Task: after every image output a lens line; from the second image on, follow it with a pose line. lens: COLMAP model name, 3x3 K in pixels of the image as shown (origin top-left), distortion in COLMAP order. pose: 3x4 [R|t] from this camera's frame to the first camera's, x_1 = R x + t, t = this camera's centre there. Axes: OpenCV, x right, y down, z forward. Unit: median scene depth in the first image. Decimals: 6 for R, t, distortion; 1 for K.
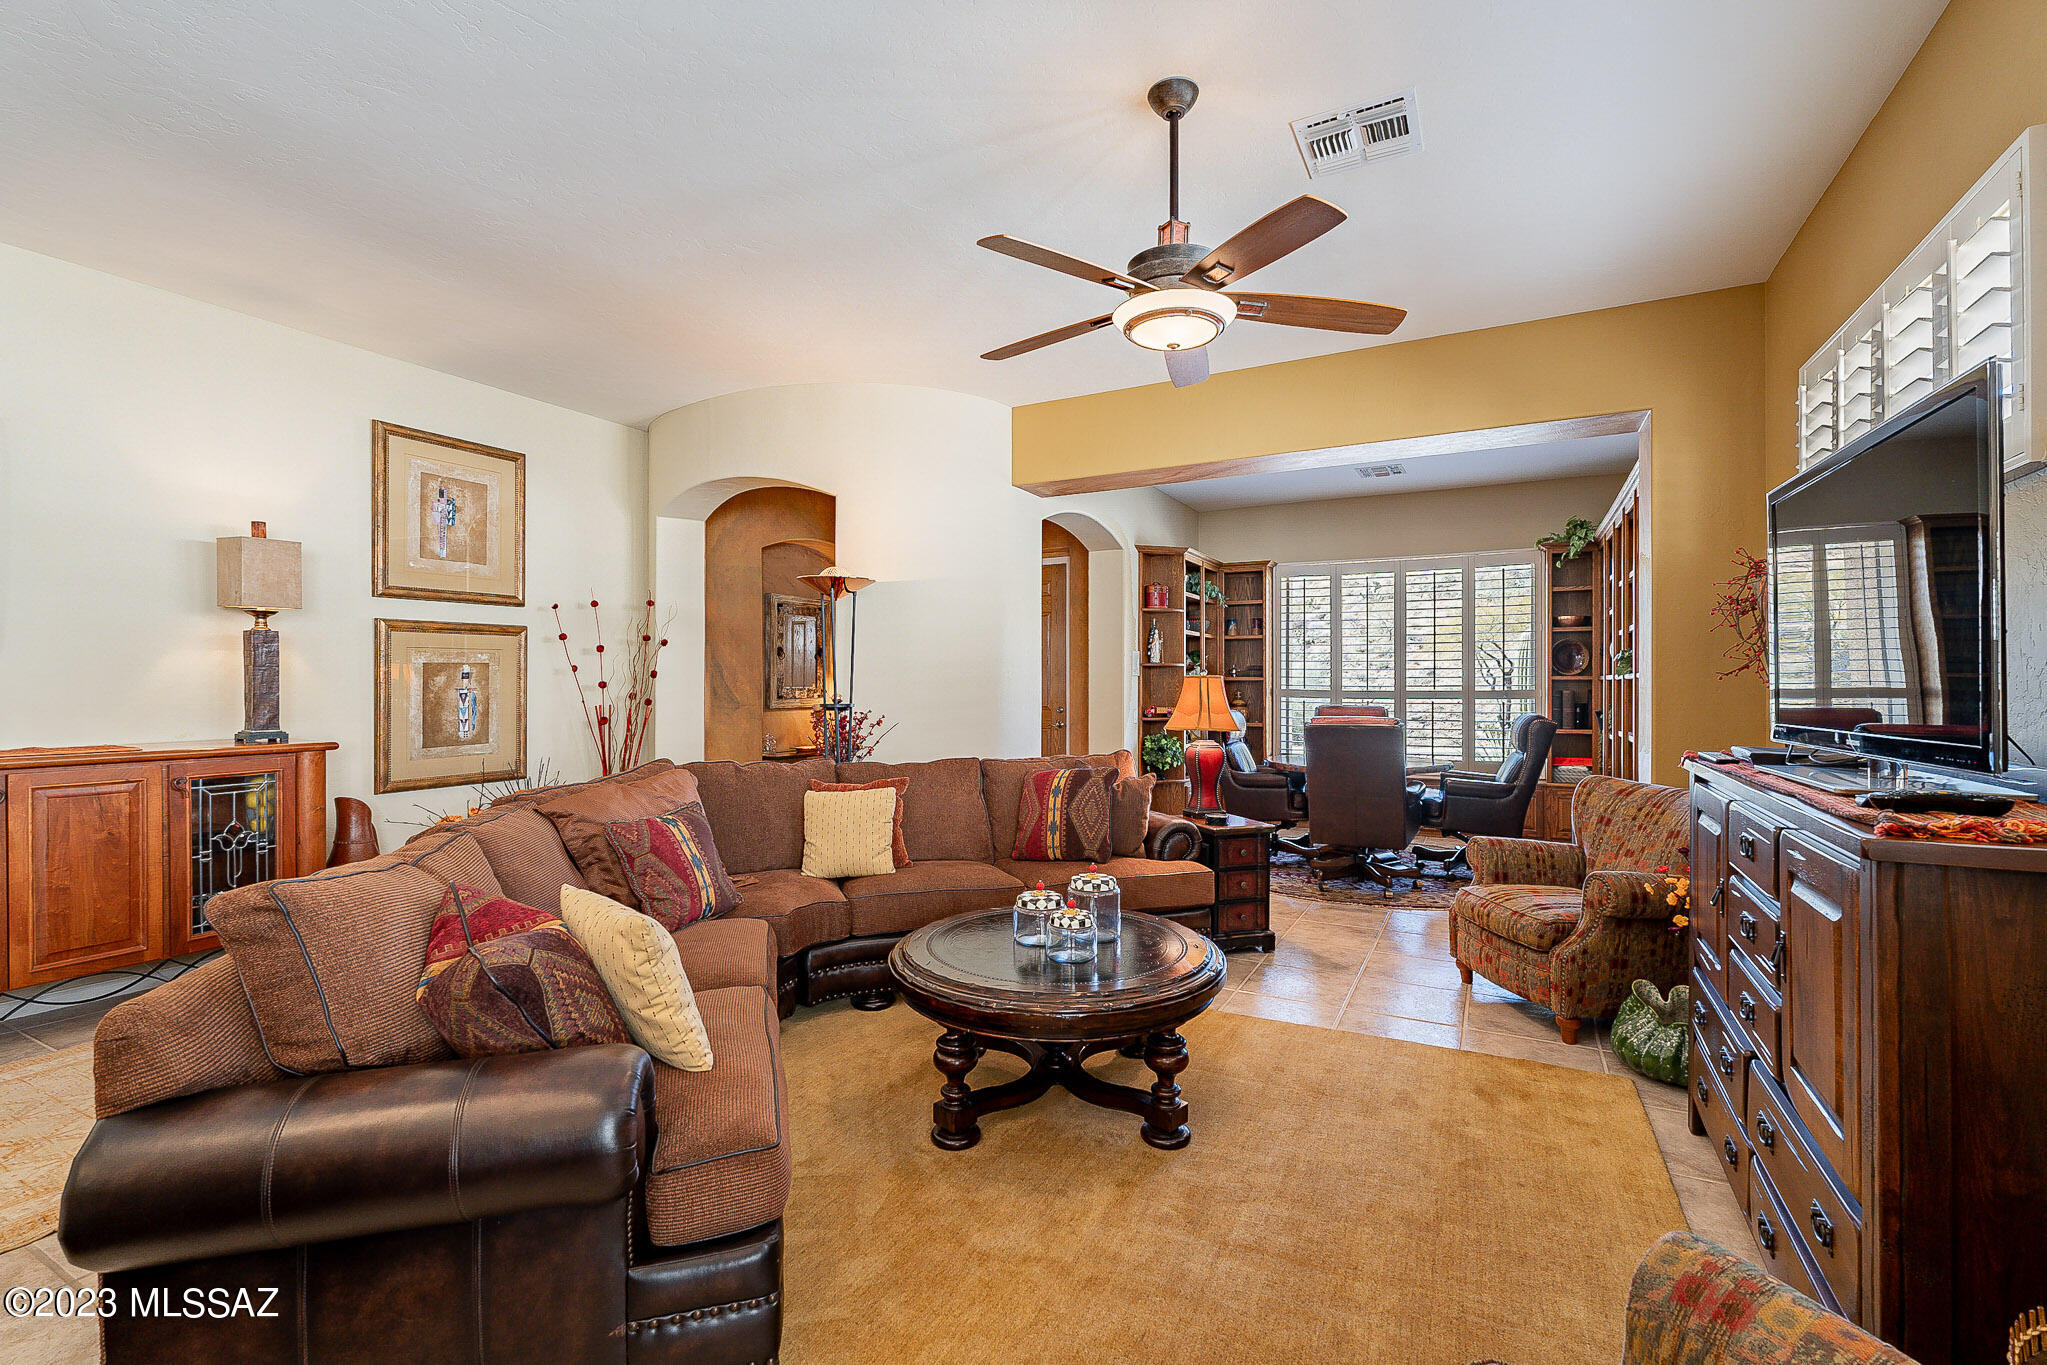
lens RADIAL K [[908.8, 0, 1059.2], [0, 908.8, 682.3], [0, 0, 1]] dist [-0.001163, -0.000020]
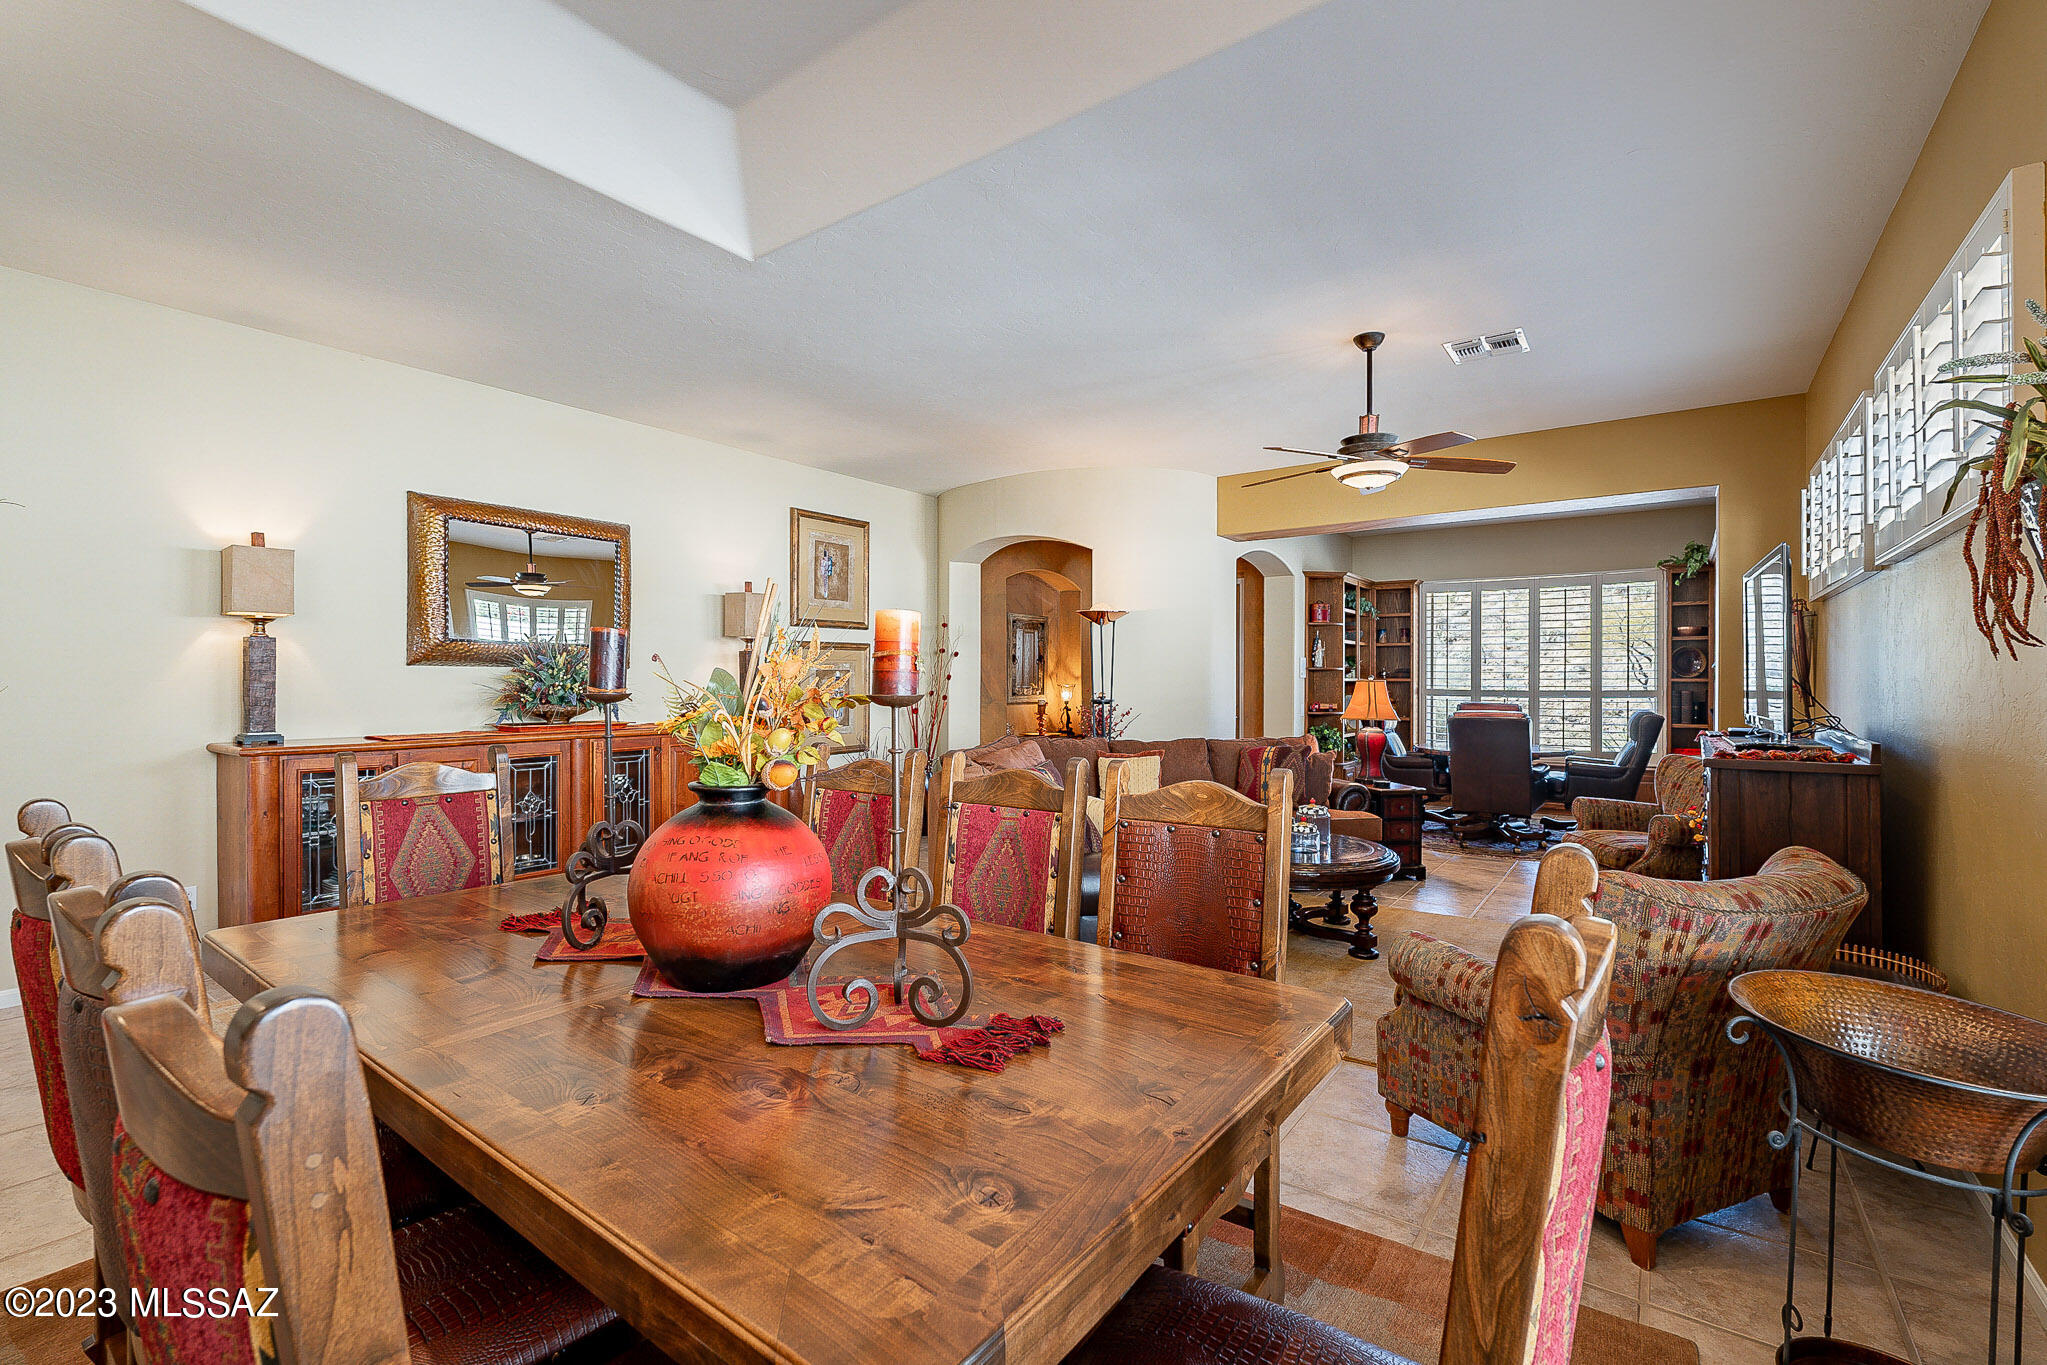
lens RADIAL K [[916.7, 0, 1046.9], [0, 916.7, 683.7], [0, 0, 1]] dist [-0.000540, -0.000123]
pose [[0.989319, 0.001997, -0.145755, -0.086680], [-0.001210, 0.999984, 0.005491, -0.006107], [0.145764, -0.005256, 0.989305, -0.308102]]
